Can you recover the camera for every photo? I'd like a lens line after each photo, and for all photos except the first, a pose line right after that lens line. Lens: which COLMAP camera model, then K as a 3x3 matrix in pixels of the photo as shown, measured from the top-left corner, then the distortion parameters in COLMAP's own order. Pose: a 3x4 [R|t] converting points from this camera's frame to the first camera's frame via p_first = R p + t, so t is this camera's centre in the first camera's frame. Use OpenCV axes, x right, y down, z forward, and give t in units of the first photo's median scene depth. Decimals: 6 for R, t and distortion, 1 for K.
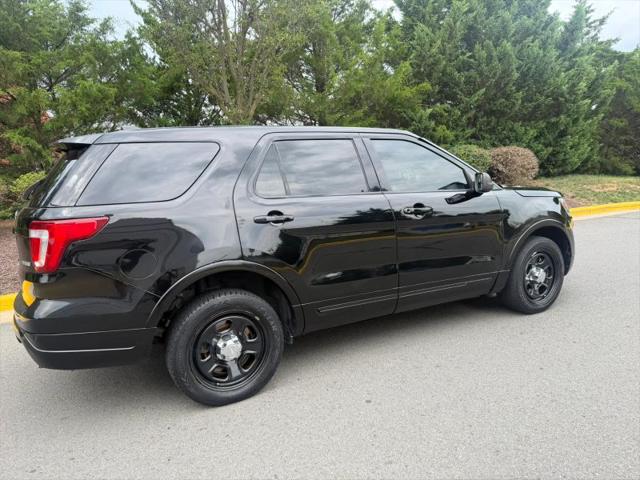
lens RADIAL K [[455.6, 0, 320.0], [0, 455.6, 240.0], [0, 0, 1]] dist [0.002308, -0.007649]
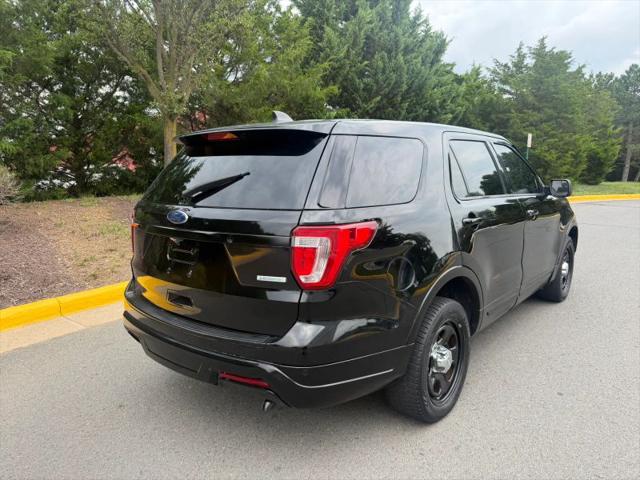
lens RADIAL K [[464.0, 0, 320.0], [0, 464.0, 240.0], [0, 0, 1]] dist [0.004447, -0.006849]
pose [[0.926093, -0.019444, 0.376795, -0.190840], [0.019165, 0.999806, 0.004490, -0.004366], [-0.376809, 0.003063, 0.926286, 0.048018]]
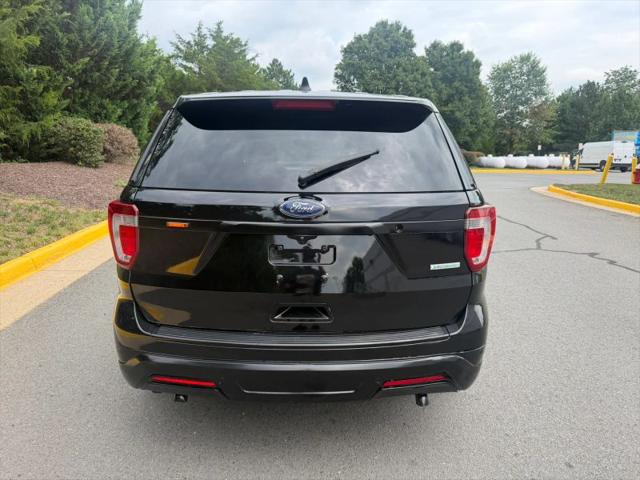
lens RADIAL K [[460.1, 0, 320.0], [0, 460.1, 240.0], [0, 0, 1]] dist [0.005452, -0.000594]
pose [[0.447303, -0.125746, 0.885499, -0.306705], [0.087657, 0.991464, 0.096514, -0.018273], [-0.890077, 0.034449, 0.454507, 0.182491]]
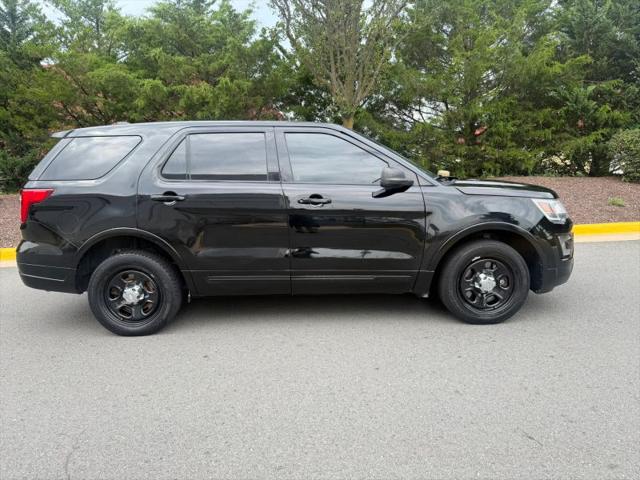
lens RADIAL K [[455.6, 0, 320.0], [0, 455.6, 240.0], [0, 0, 1]] dist [0.002308, -0.007649]
pose [[0.888258, 0.108596, -0.446323, 0.205828], [-0.090205, 0.993971, 0.062323, -0.011959], [0.450400, -0.015099, 0.892699, 0.017618]]
